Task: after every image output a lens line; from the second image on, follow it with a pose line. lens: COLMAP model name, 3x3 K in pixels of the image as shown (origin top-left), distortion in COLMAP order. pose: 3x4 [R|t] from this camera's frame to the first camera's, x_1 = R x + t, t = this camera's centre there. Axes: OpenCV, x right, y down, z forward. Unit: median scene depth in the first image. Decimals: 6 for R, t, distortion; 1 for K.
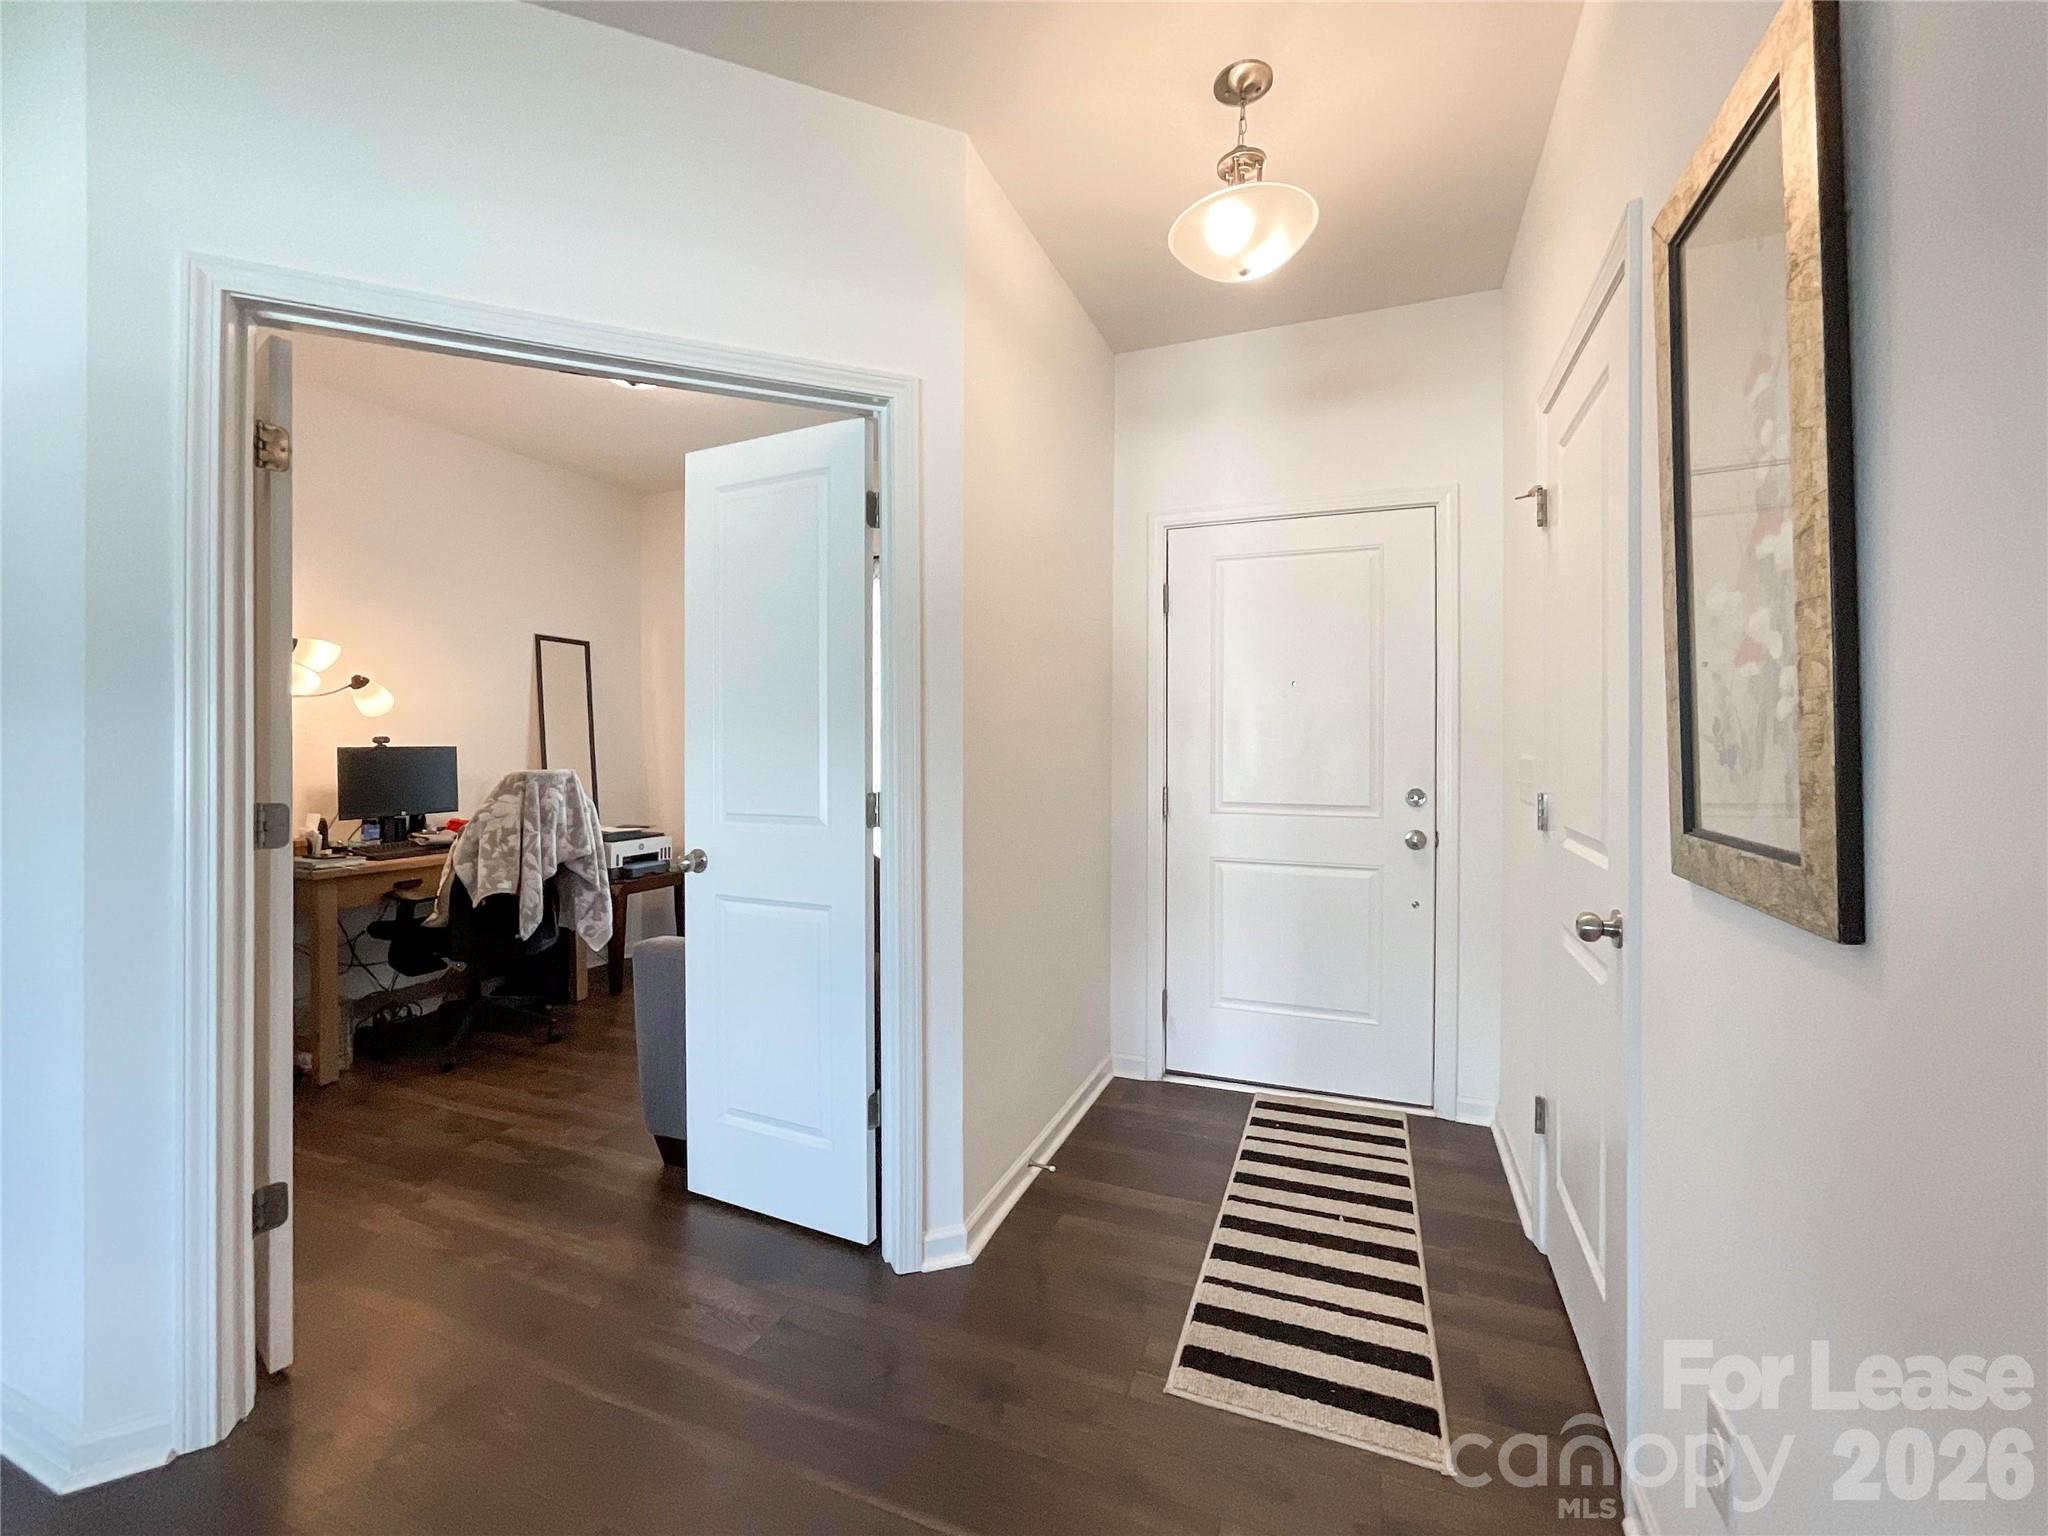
lens RADIAL K [[854.4, 0, 1024.0], [0, 854.4, 768.0], [0, 0, 1]] dist [0.018714, 0.000305]
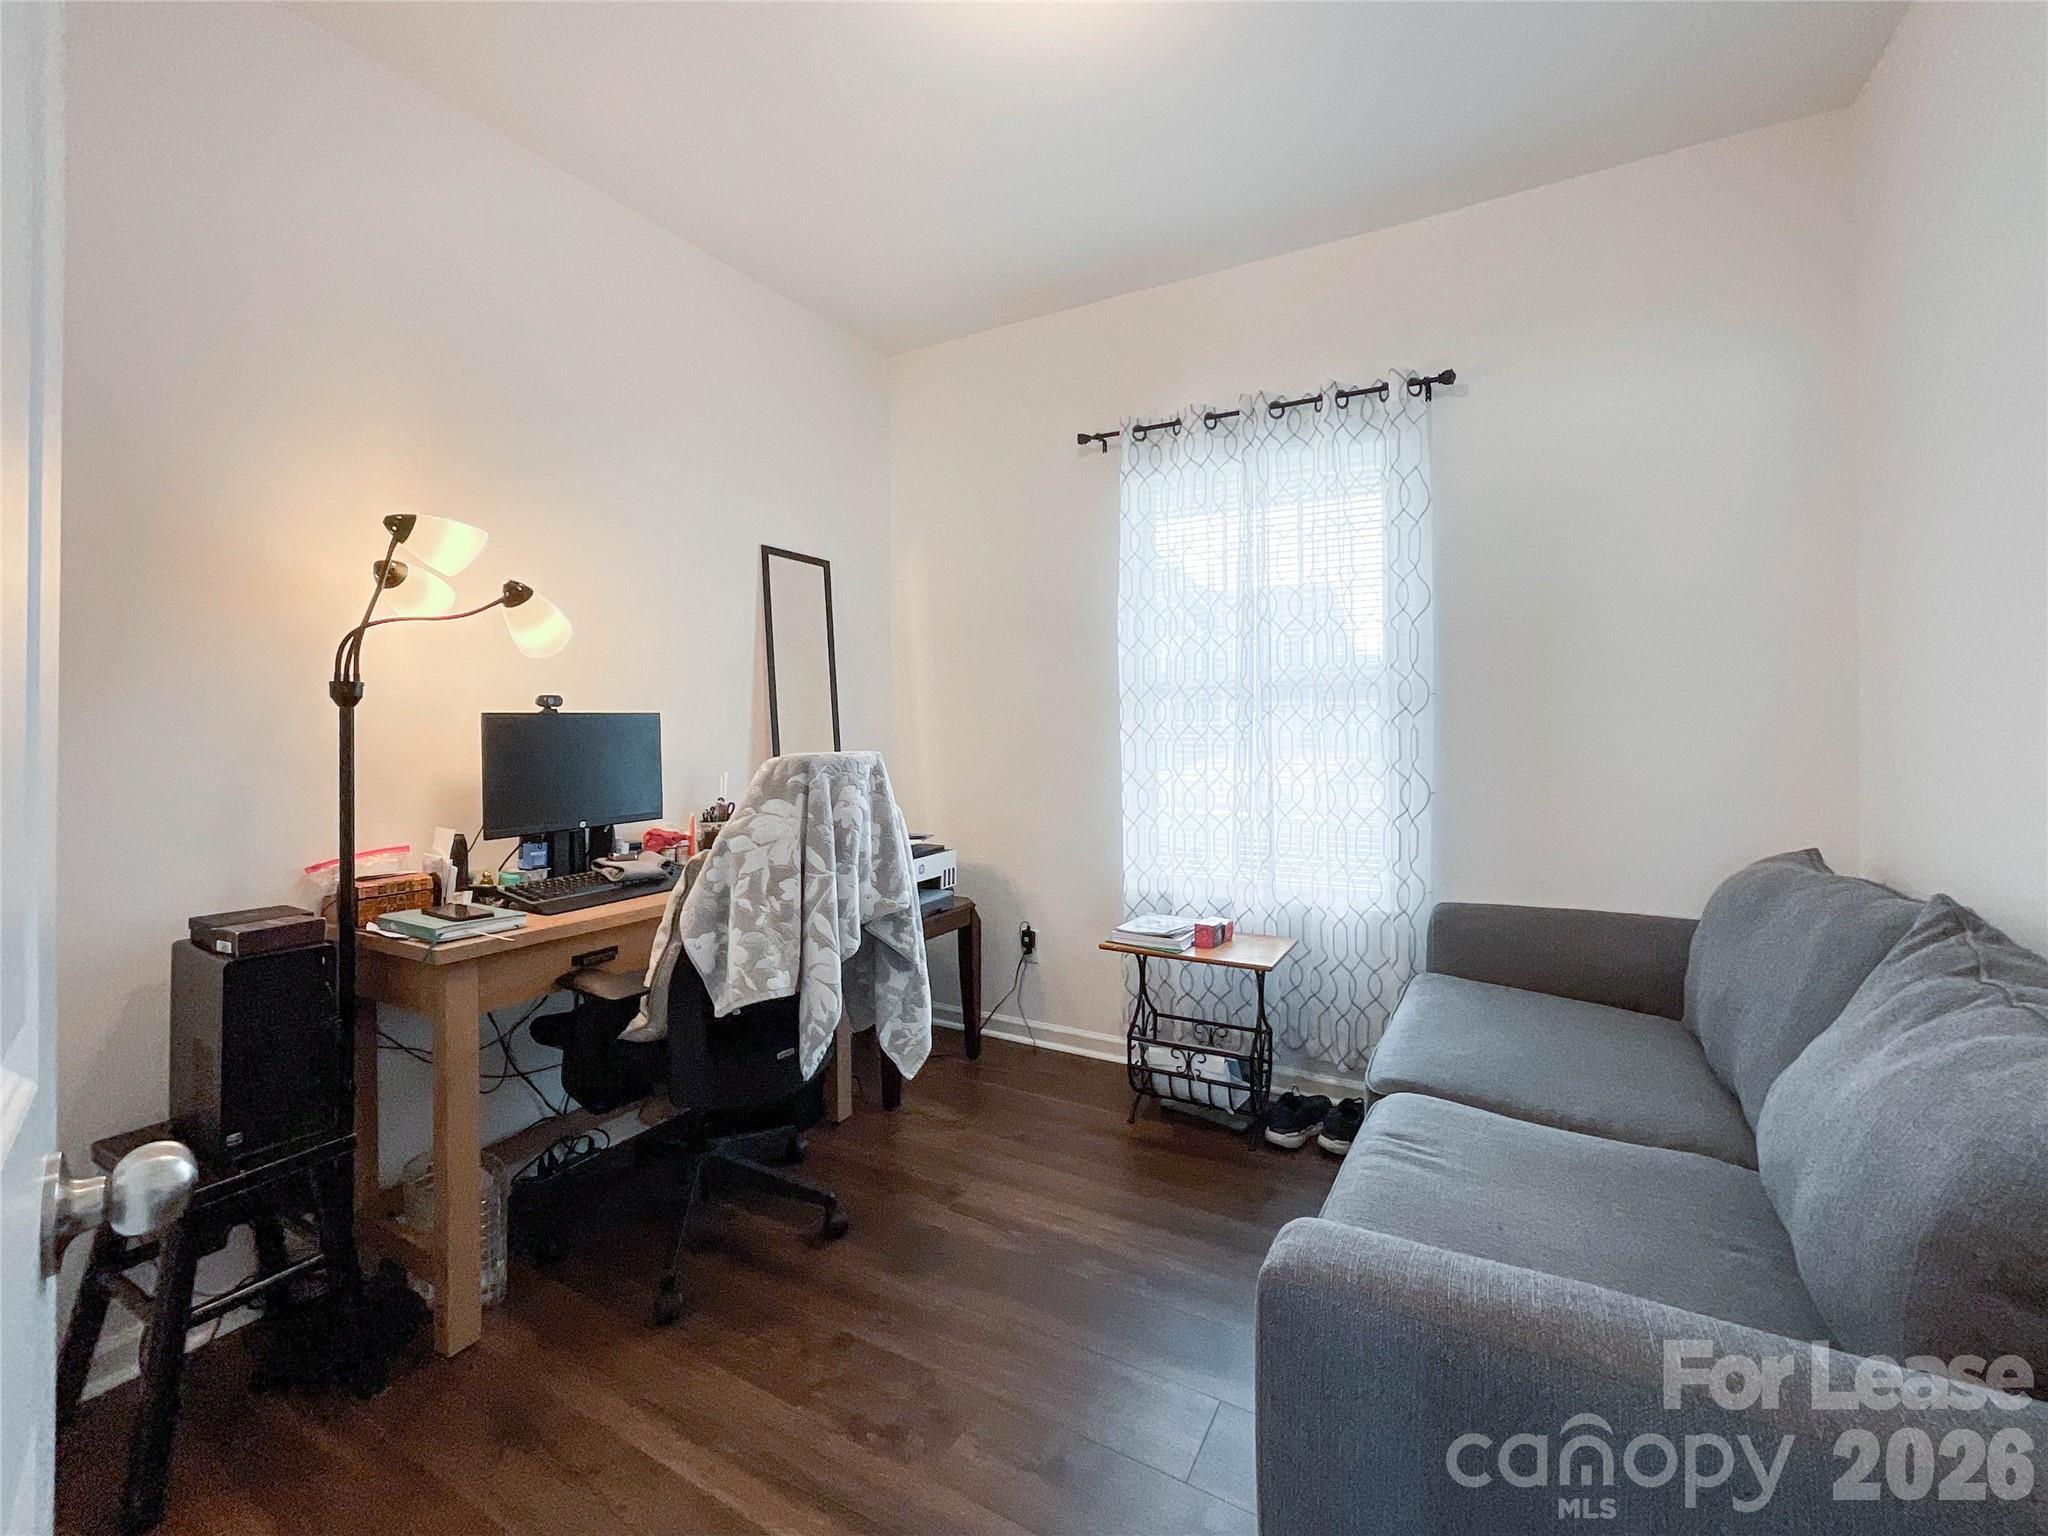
lens RADIAL K [[816.3, 0, 1032.1], [0, 816.3, 732.2], [0, 0, 1]] dist [-0.001484, -0.000113]
pose [[0.995604, -0.009426, -0.093183, -0.387988], [0.008060, 0.999855, -0.015024, -0.001448], [0.093312, 0.014207, 0.995536, 0.506330]]
